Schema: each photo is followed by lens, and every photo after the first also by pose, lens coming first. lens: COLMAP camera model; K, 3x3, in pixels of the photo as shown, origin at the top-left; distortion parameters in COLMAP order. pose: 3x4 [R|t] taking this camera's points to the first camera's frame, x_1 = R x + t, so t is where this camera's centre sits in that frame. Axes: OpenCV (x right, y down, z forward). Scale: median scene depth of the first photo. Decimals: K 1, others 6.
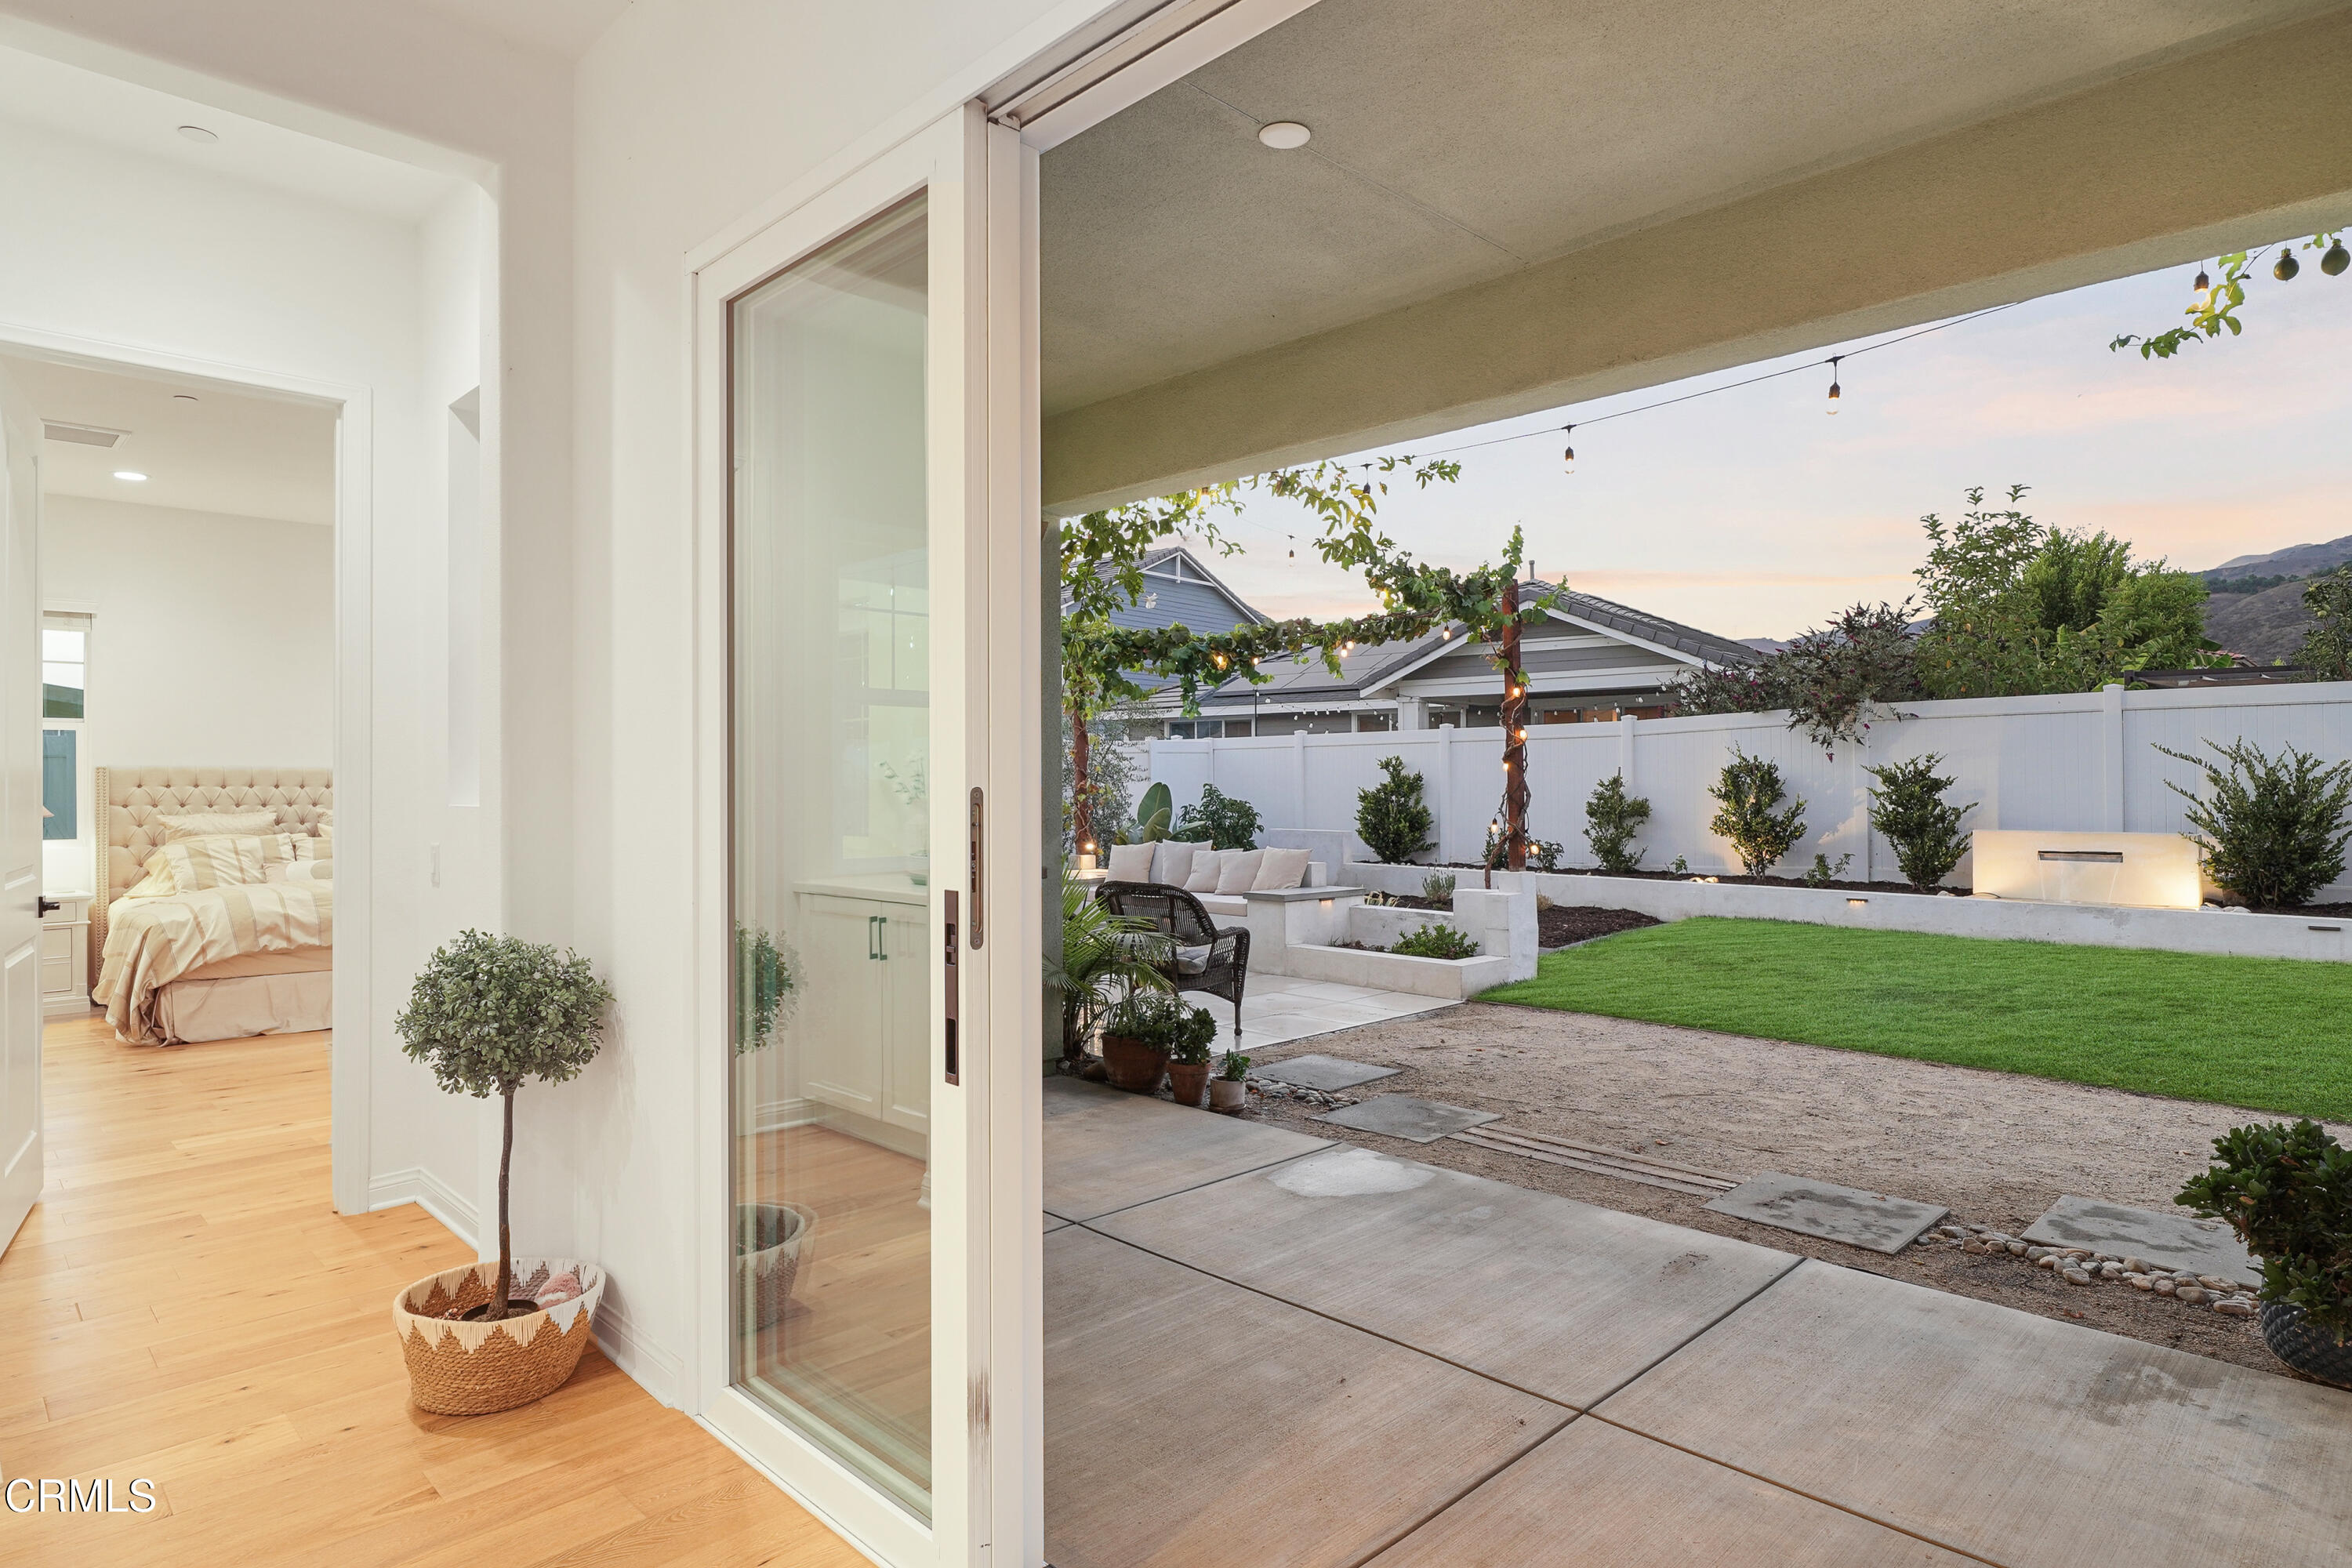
lens RADIAL K [[1255.3, 0, 1195.3], [0, 1255.3, 783.4], [0, 0, 1]] dist [-0.000778, -0.000916]
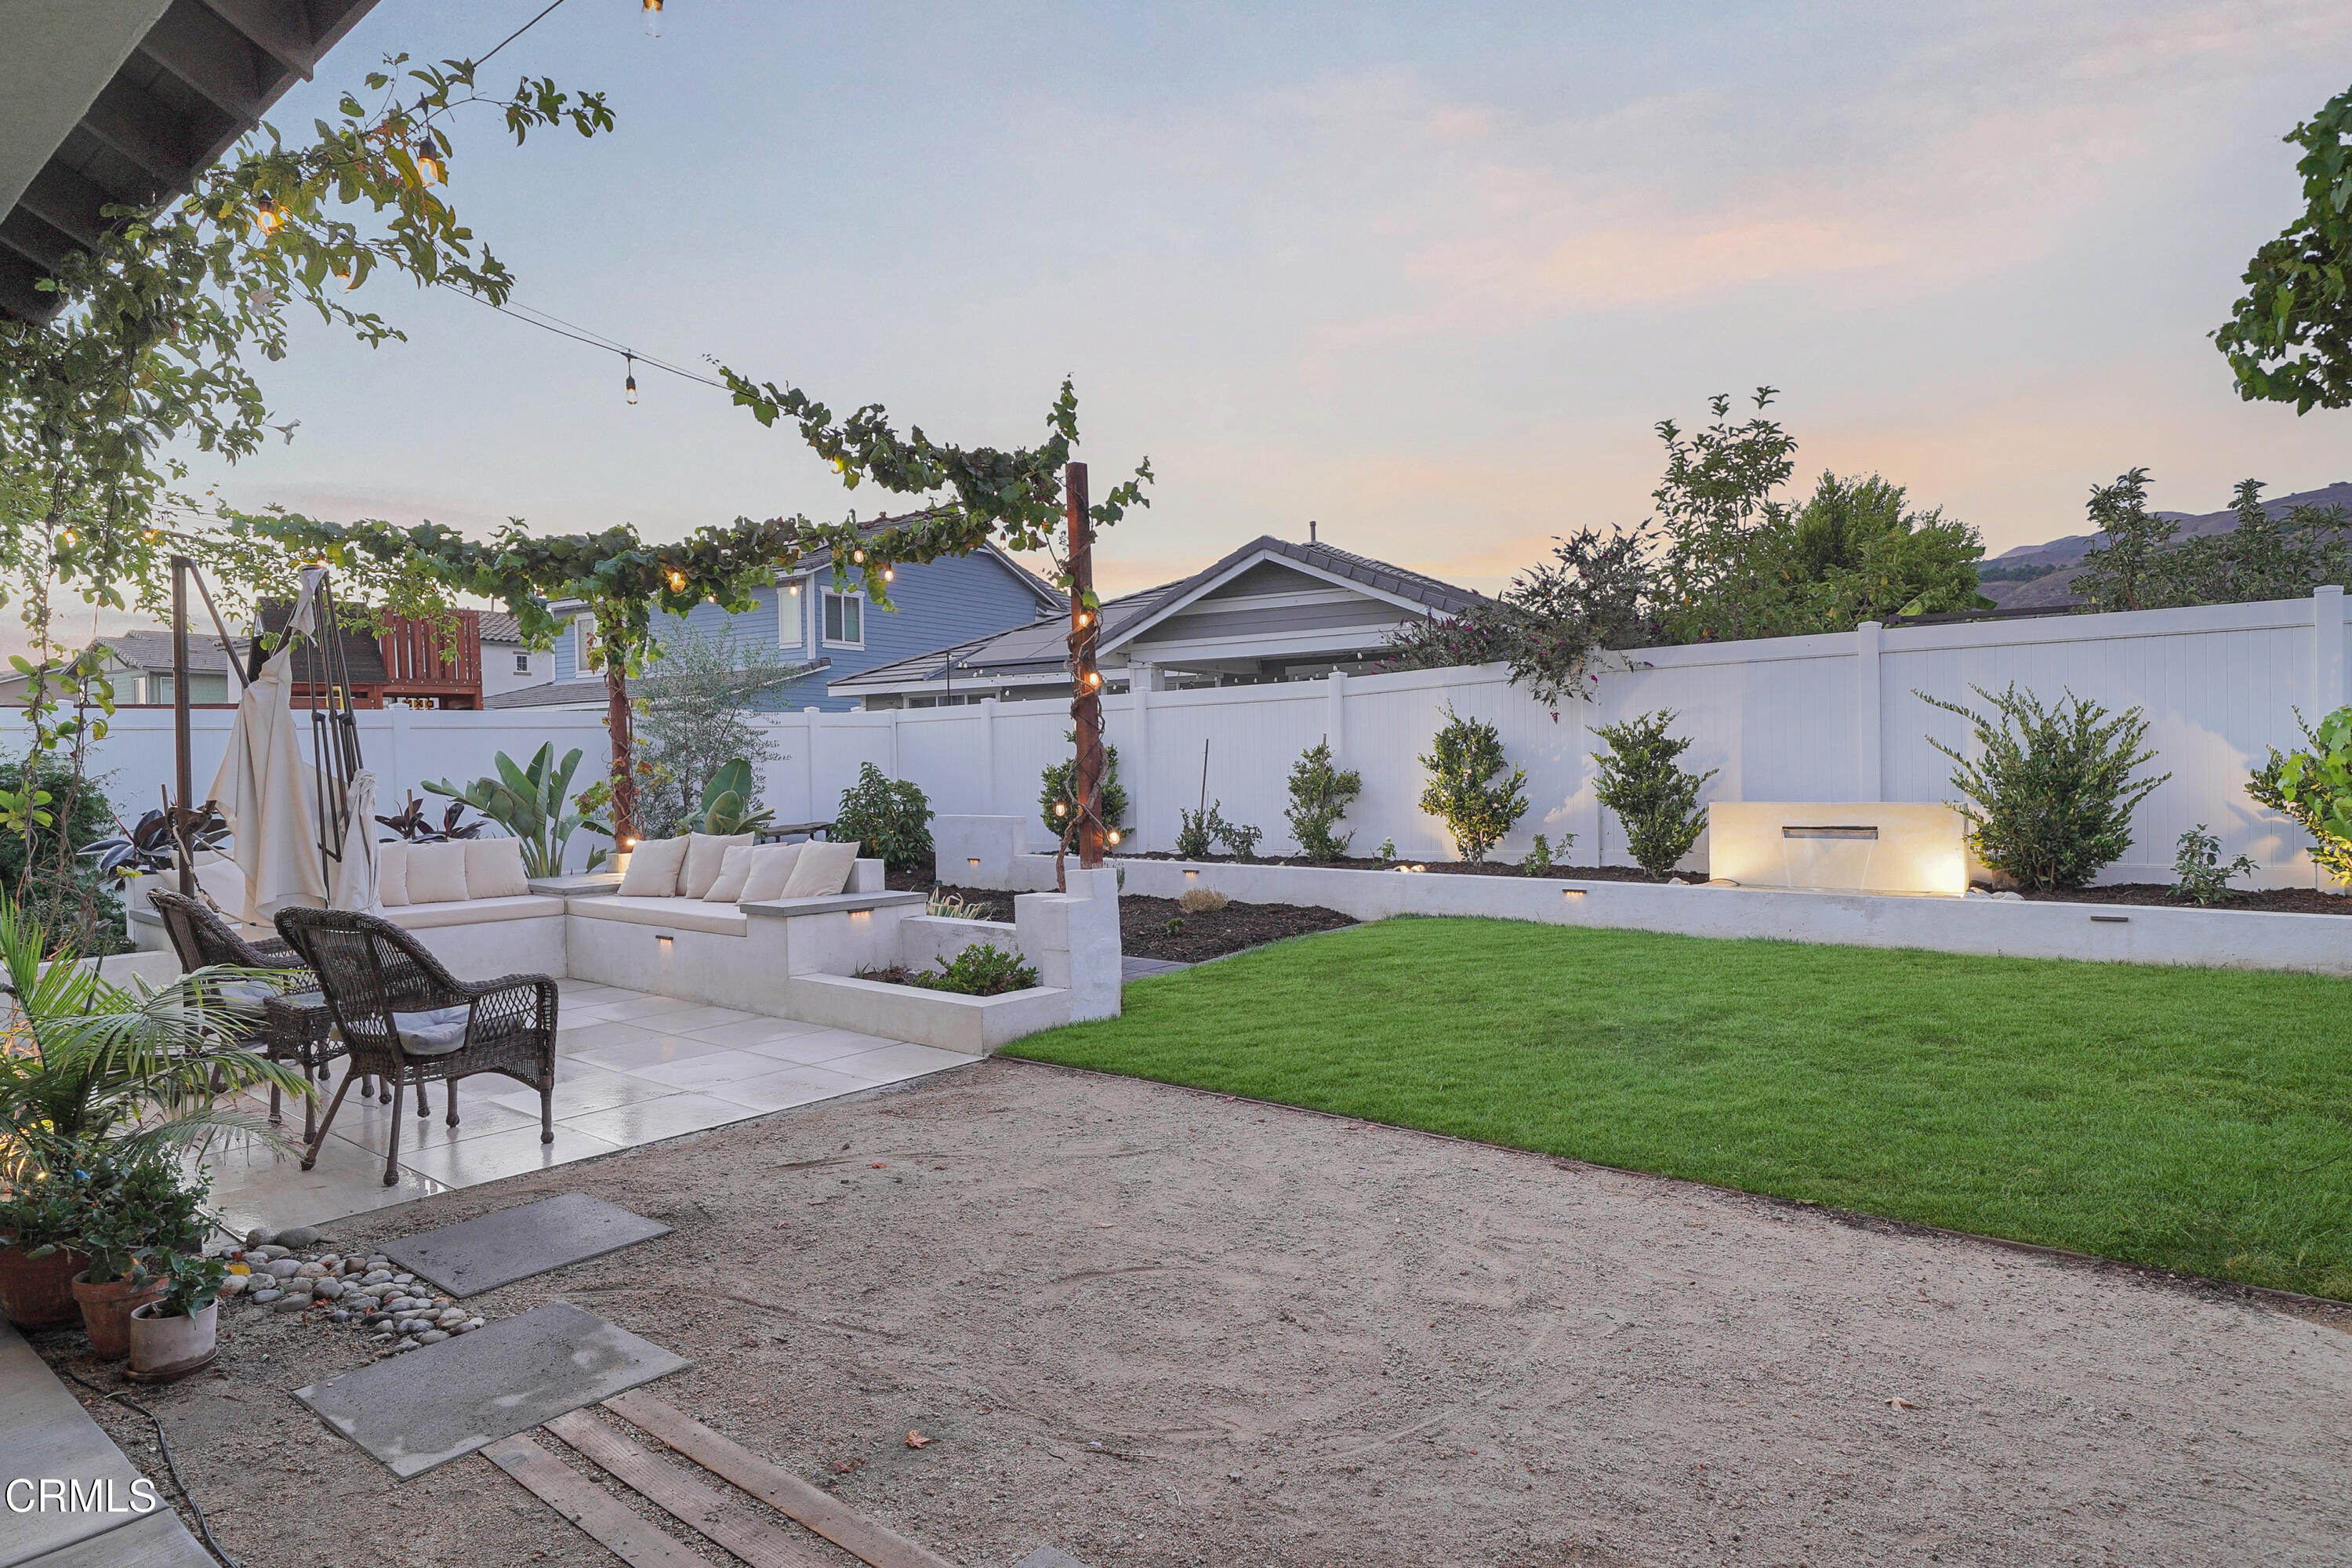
lens RADIAL K [[1255.3, 0, 1184.0], [0, 1255.3, 793.1], [0, 0, 1]] dist [-0.000778, -0.000916]
pose [[0.994044, -0.015108, 0.107925, 0.210177], [0.013058, 0.999721, 0.019679, 0.011659], [-0.108192, -0.018152, 0.993964, 0.247759]]
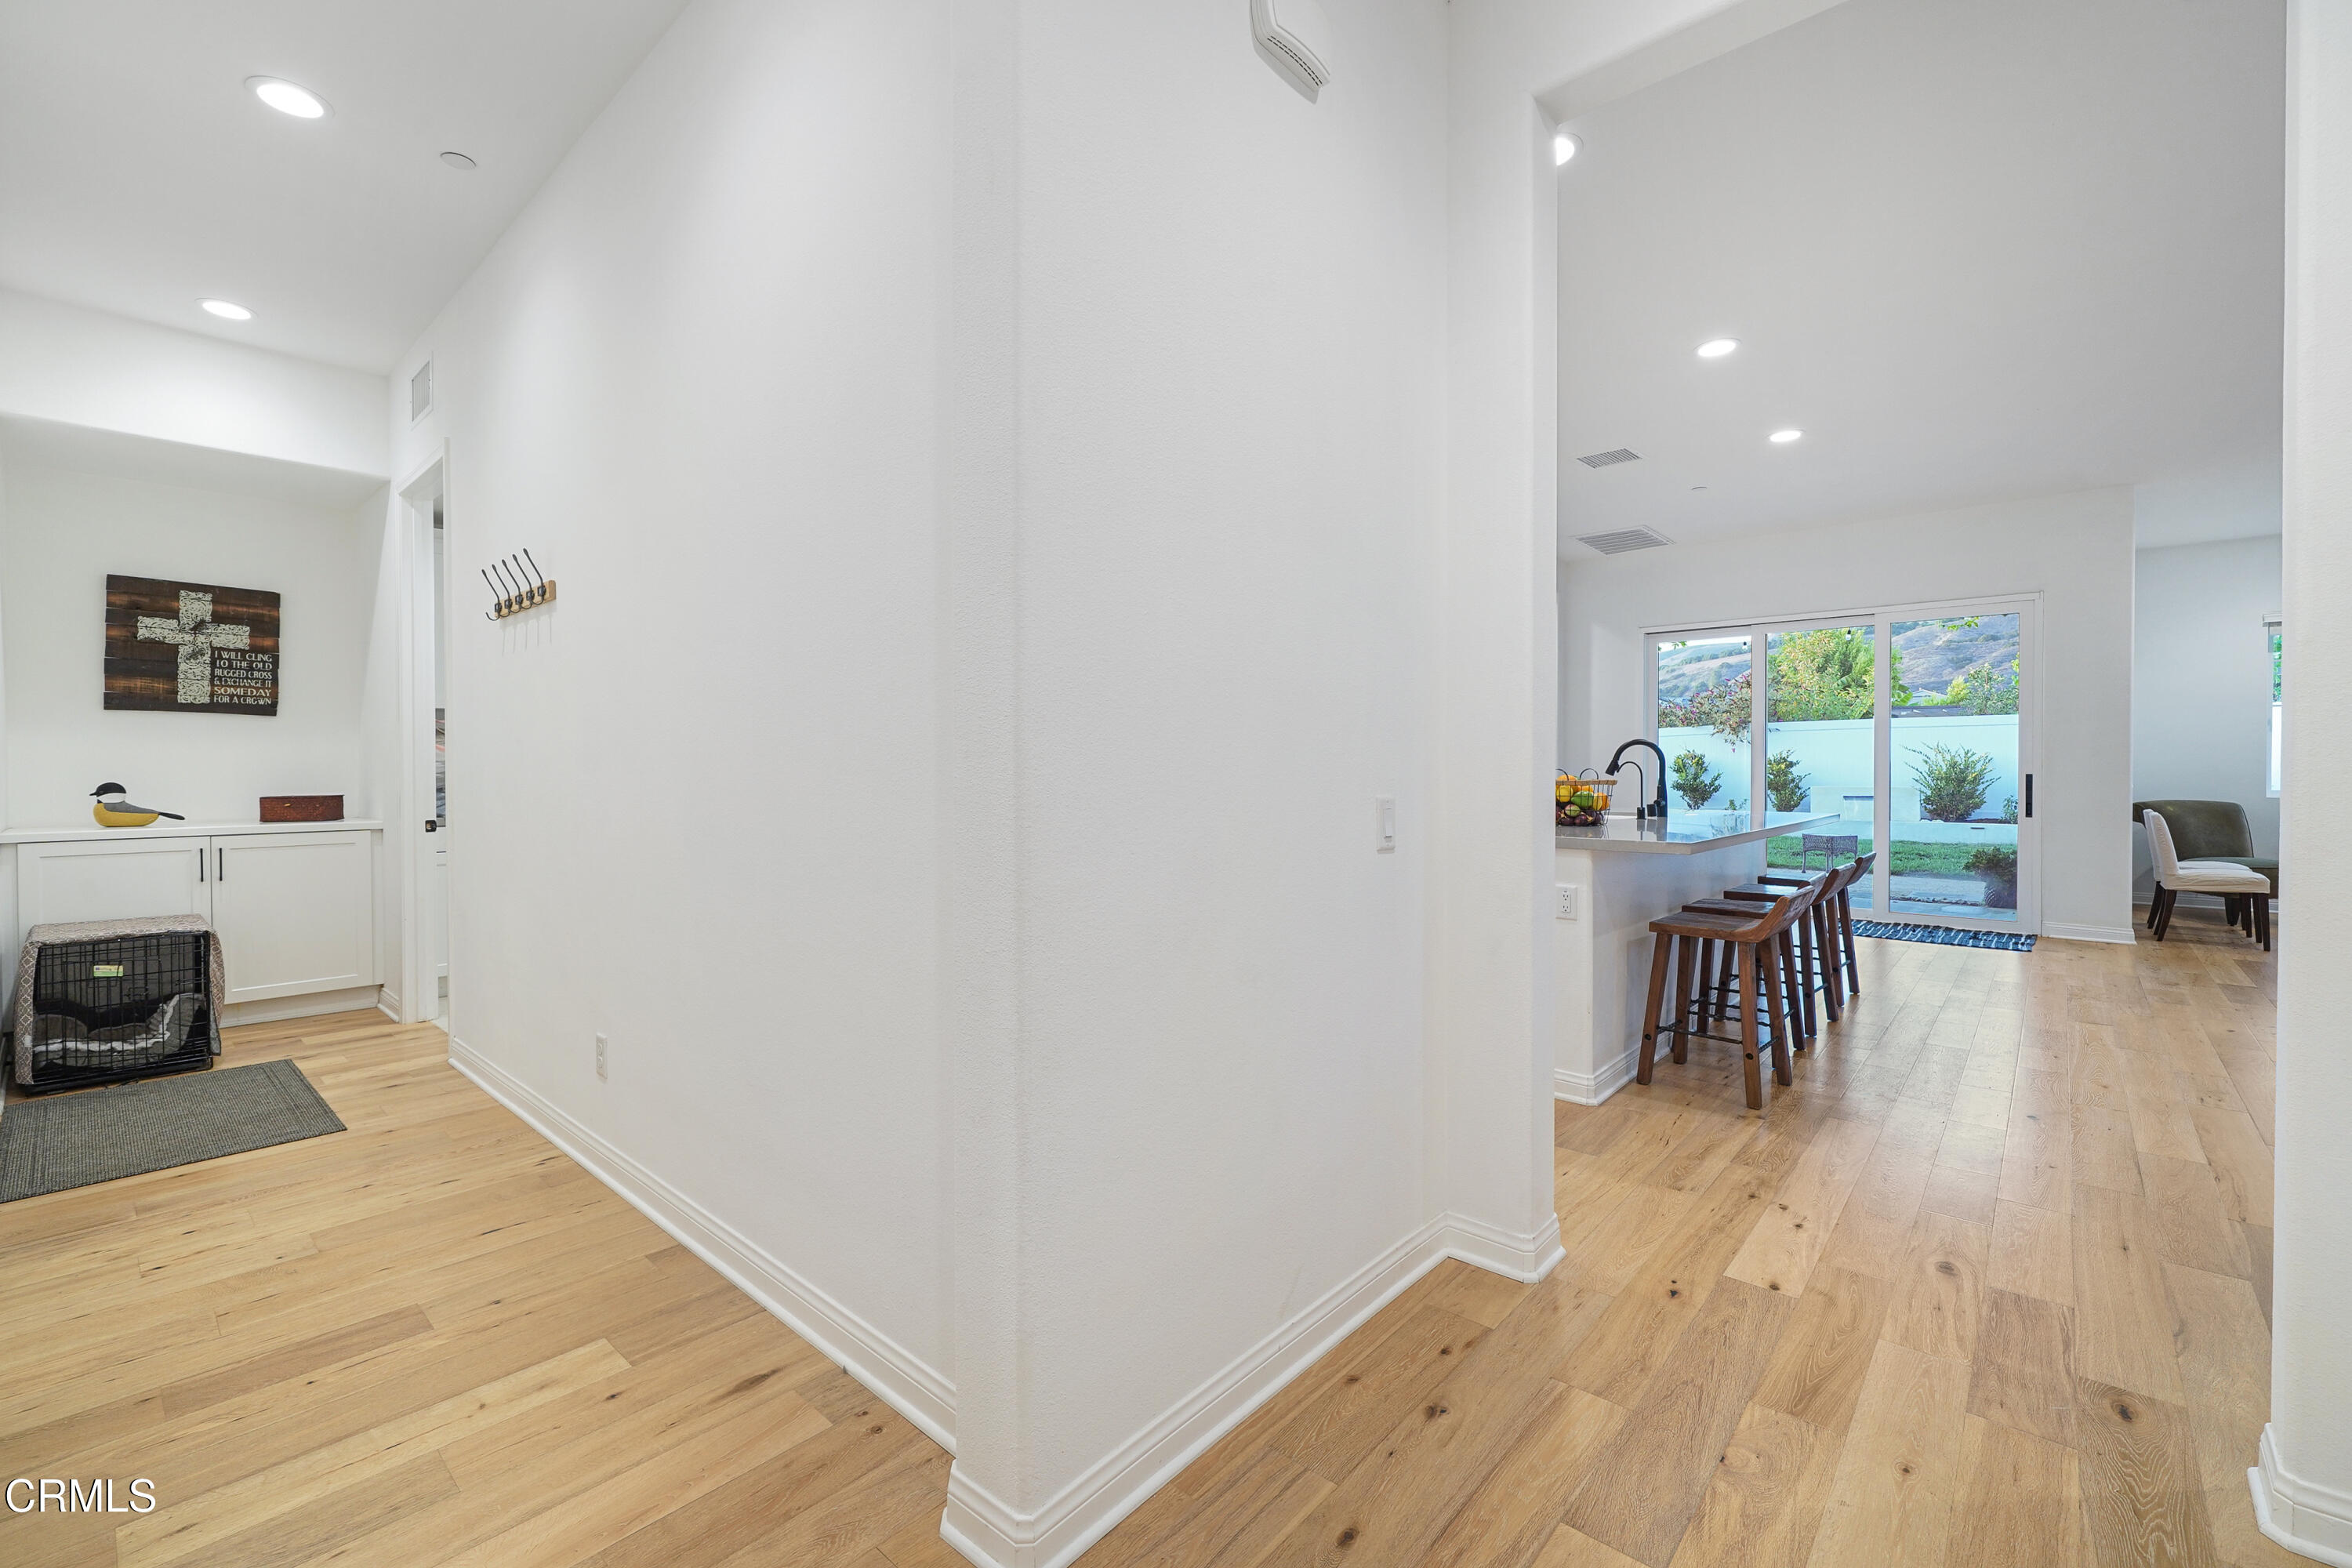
lens RADIAL K [[980.0, 0, 1184.4], [0, 980.0, 771.5], [0, 0, 1]] dist [-0.000005, -0.000280]
pose [[0.997360, 0.002735, 0.072567, -0.554781], [-0.002746, 0.999996, 0.000059, 0.017258], [-0.072566, -0.000258, 0.997364, -0.555992]]
